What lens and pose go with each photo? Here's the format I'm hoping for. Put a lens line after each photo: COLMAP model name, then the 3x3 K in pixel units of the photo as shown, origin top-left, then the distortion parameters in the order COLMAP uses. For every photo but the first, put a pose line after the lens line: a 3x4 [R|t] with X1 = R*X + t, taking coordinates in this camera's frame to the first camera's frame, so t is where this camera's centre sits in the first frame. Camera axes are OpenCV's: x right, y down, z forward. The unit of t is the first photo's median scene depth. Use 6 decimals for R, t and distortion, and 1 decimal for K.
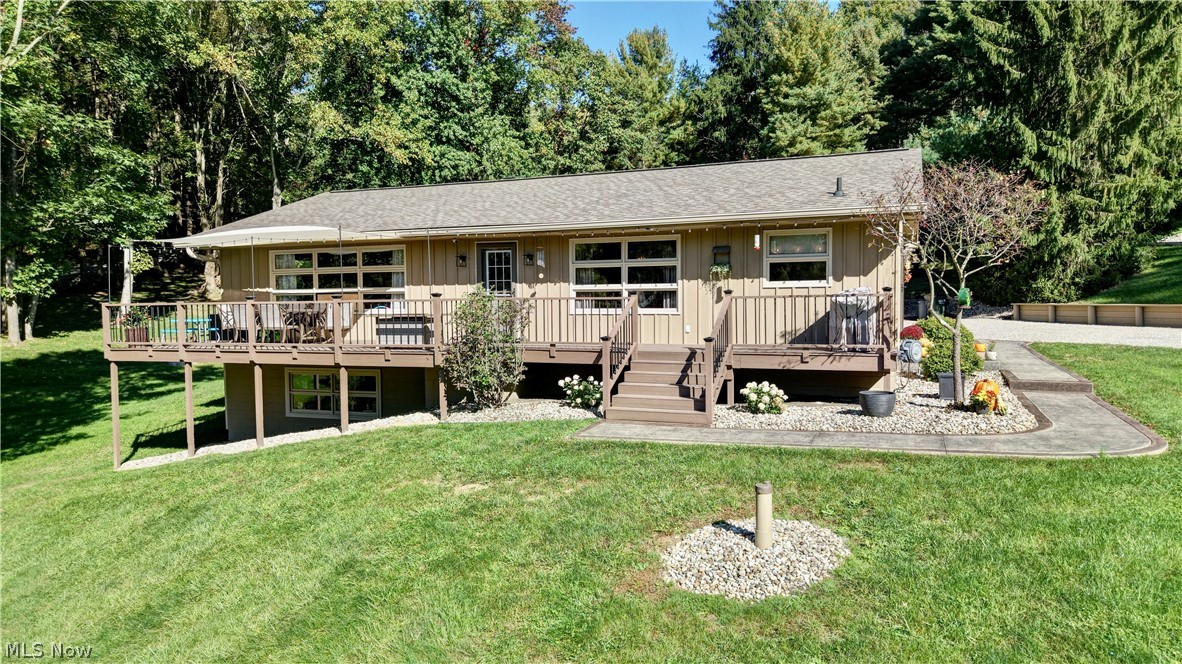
lens RADIAL K [[793.5, 0, 591.5], [0, 793.5, 335.9], [0, 0, 1]] dist [-0.001408, 0.004775]
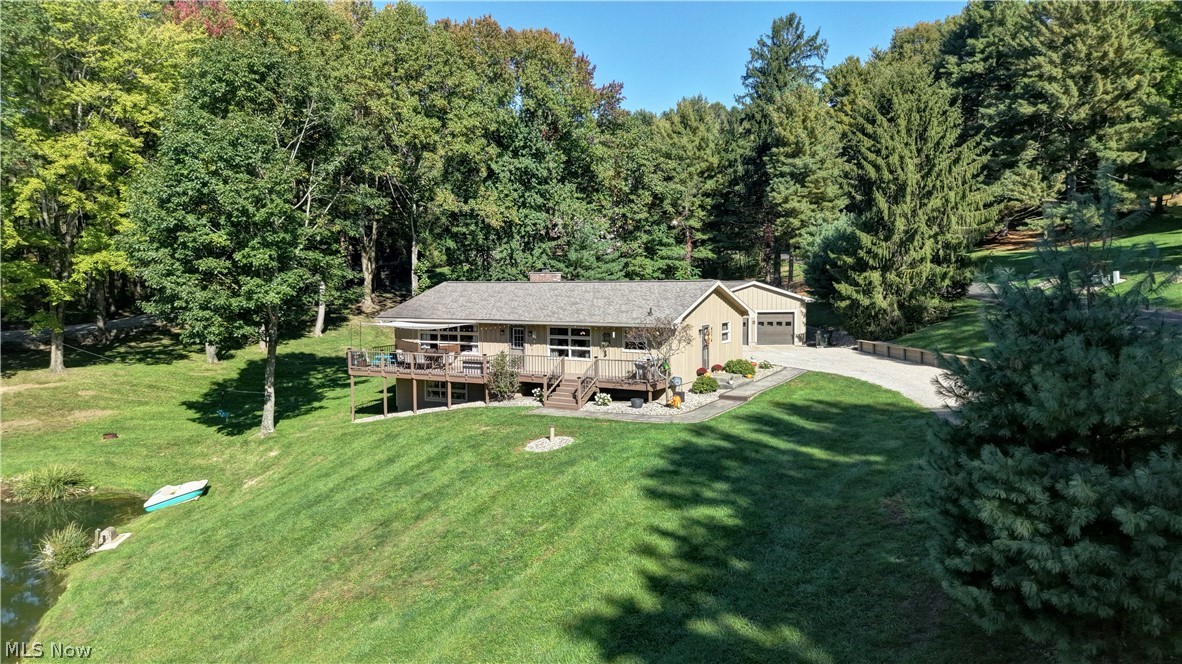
lens RADIAL K [[798.1, 0, 593.5], [0, 798.1, 326.8], [0, 0, 1]] dist [0.026095, -0.047685]
pose [[0.989493, 0.012436, -0.144043, 0.363070], [-0.010808, 0.999869, 0.012077, -0.125022], [0.144174, -0.010393, 0.989498, -1.035259]]
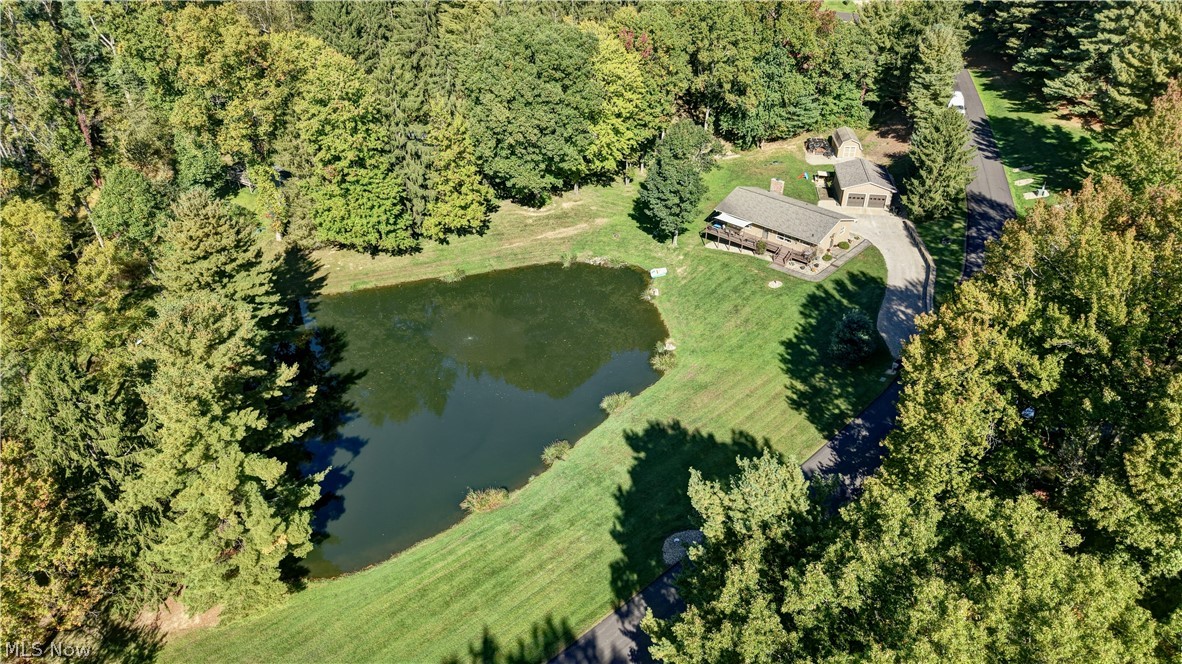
lens RADIAL K [[793.5, 0, 591.5], [0, 793.5, 335.9], [0, 0, 1]] dist [-0.001408, 0.004775]
pose [[0.929031, 0.206637, -0.306923, 0.622570], [-0.025944, 0.863859, 0.503065, -2.195778], [0.369090, -0.459400, 0.807913, -4.449642]]
